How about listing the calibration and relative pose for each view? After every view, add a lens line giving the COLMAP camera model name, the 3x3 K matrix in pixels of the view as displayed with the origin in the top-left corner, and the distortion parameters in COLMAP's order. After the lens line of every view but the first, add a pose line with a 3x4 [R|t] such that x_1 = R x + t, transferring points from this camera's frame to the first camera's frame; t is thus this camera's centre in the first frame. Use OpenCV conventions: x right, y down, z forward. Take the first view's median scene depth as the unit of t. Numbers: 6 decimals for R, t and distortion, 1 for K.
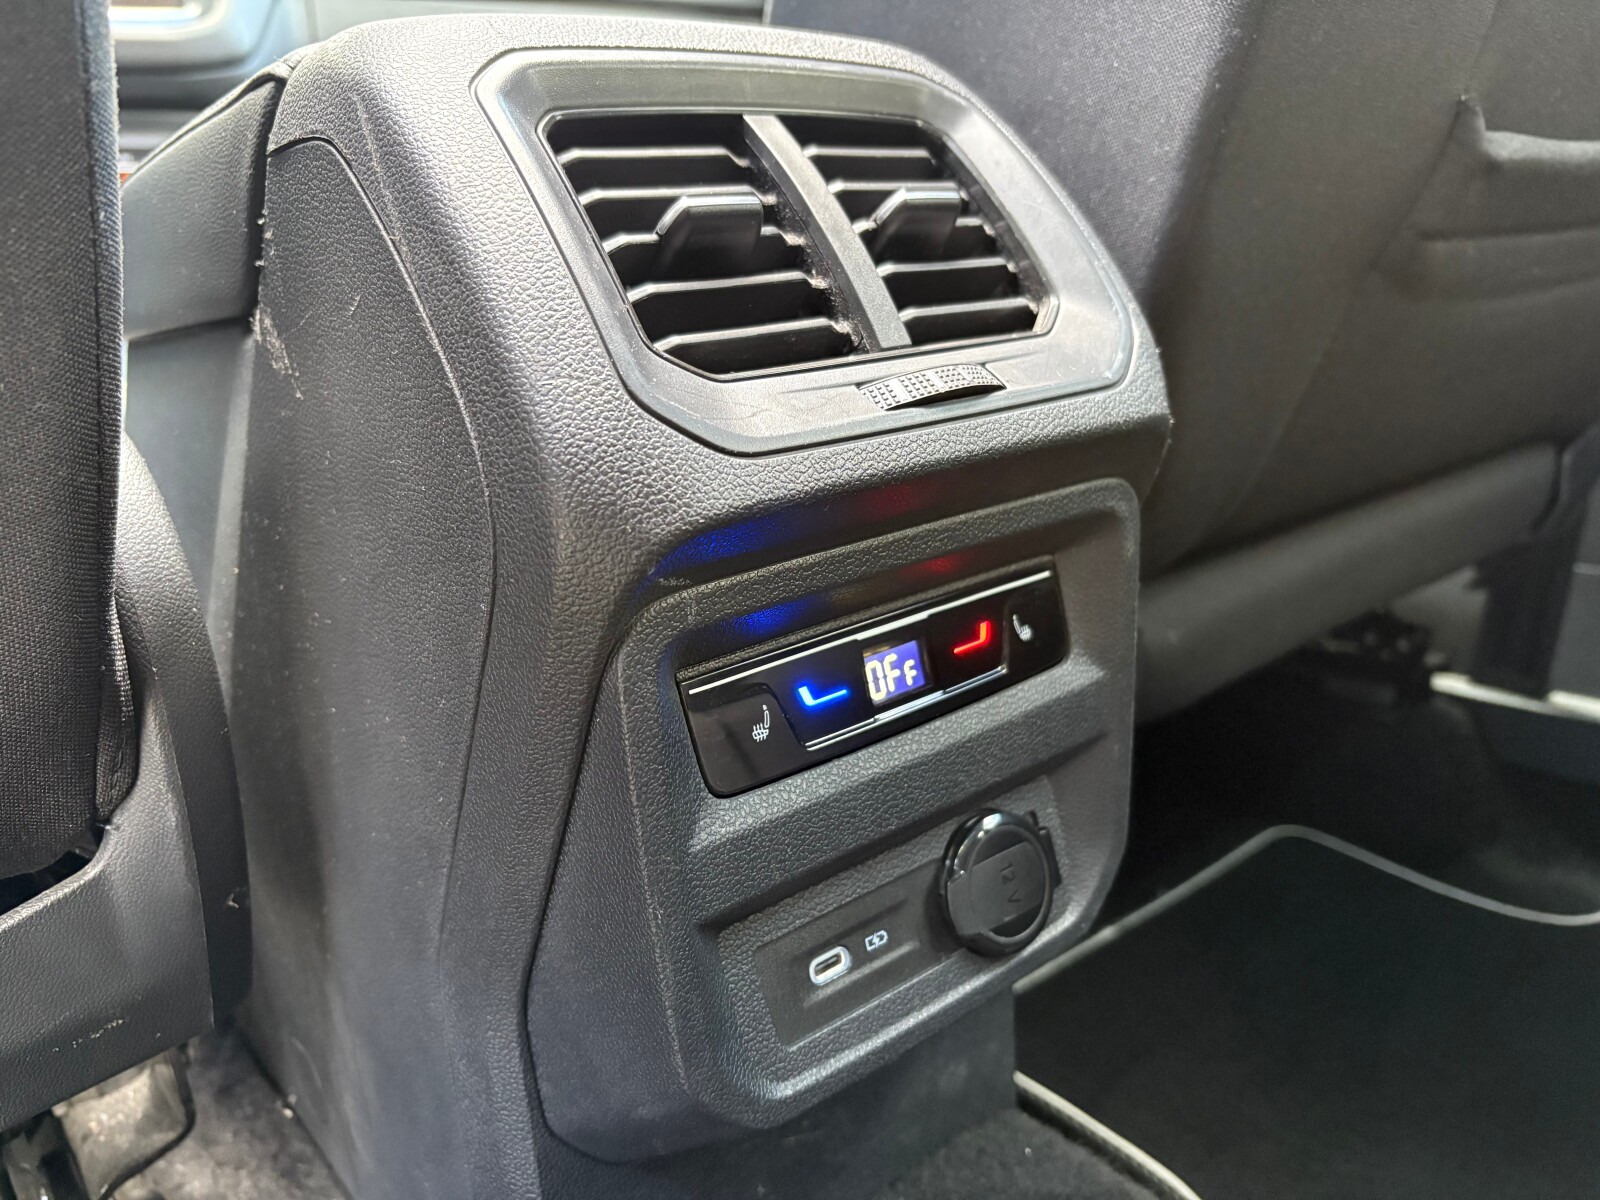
lens RADIAL K [[1214.3, 0, 799.5], [0, 1214.3, 602.4], [0, 0, 1]] dist [0.003366, -0.004781]
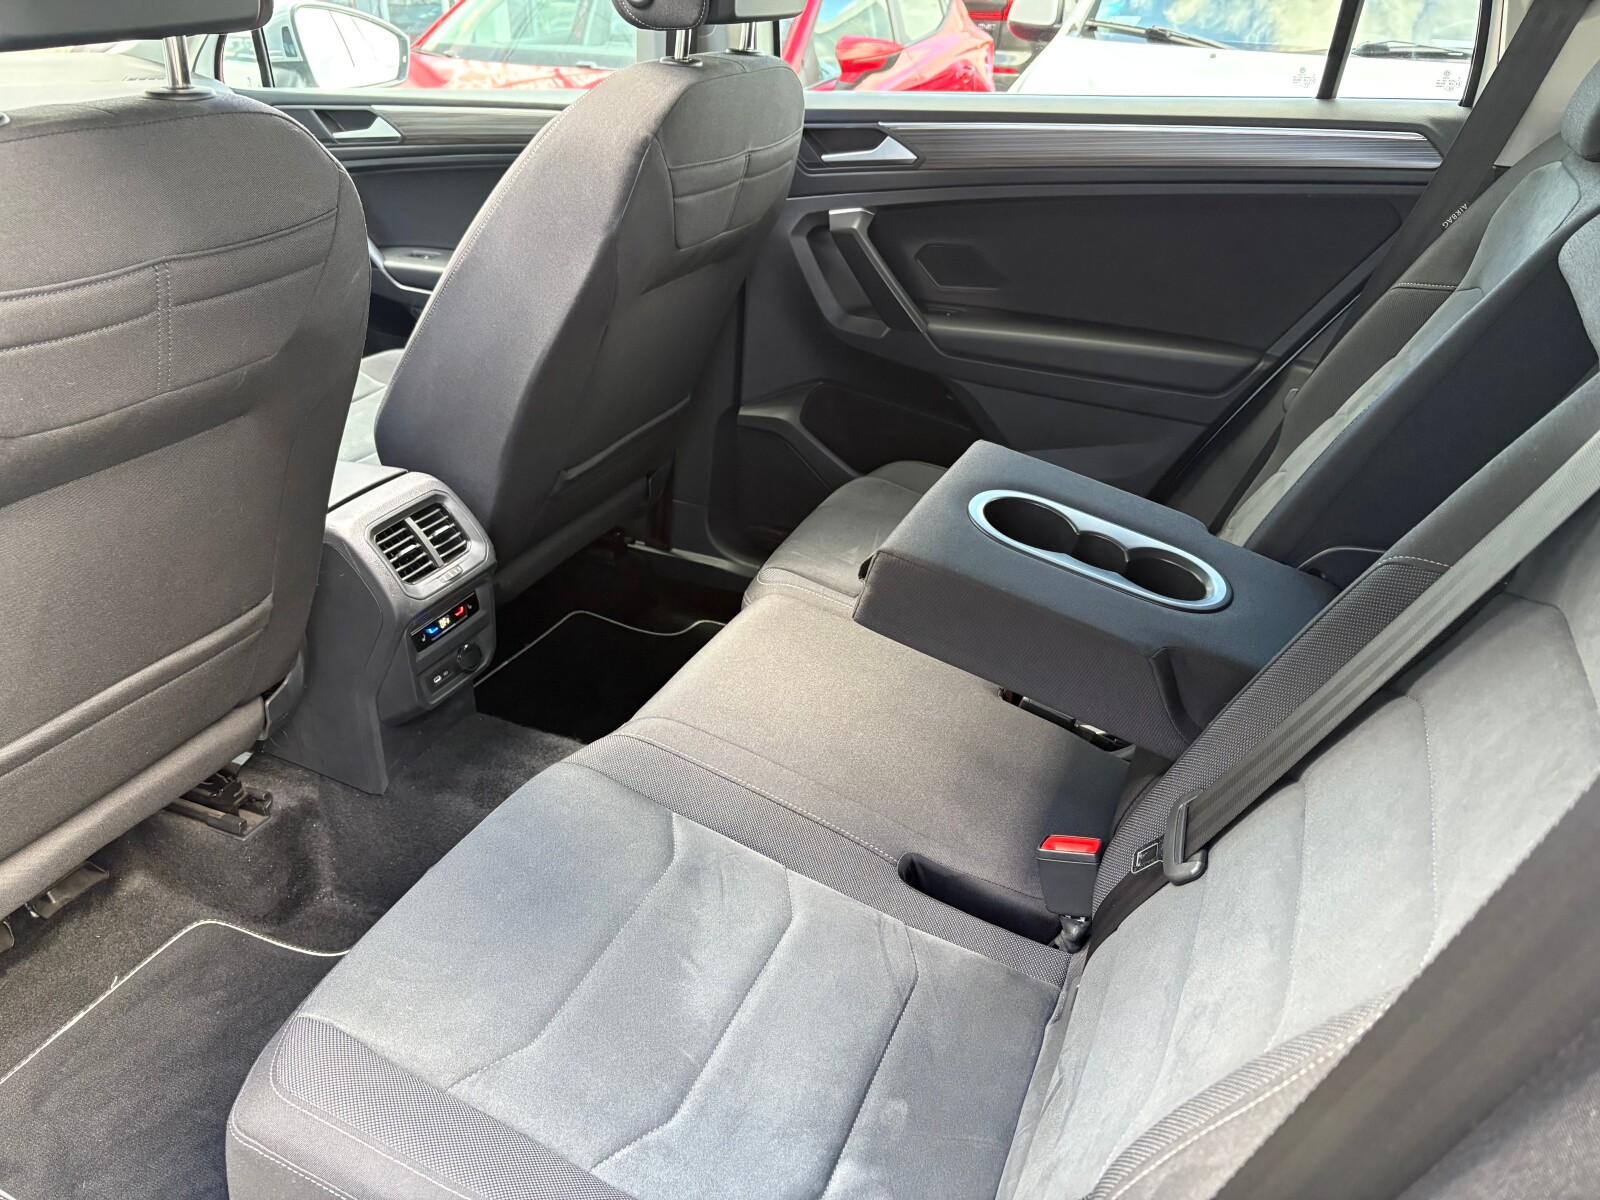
lens RADIAL K [[1214.3, 0, 799.5], [0, 1214.3, 602.4], [0, 0, 1]] dist [0.003366, -0.004781]
pose [[0.889609, -0.123442, 0.439724, -0.836500], [0.027690, 0.975588, 0.217854, -1.100589], [-0.455882, -0.181629, 0.871311, -4.133306]]
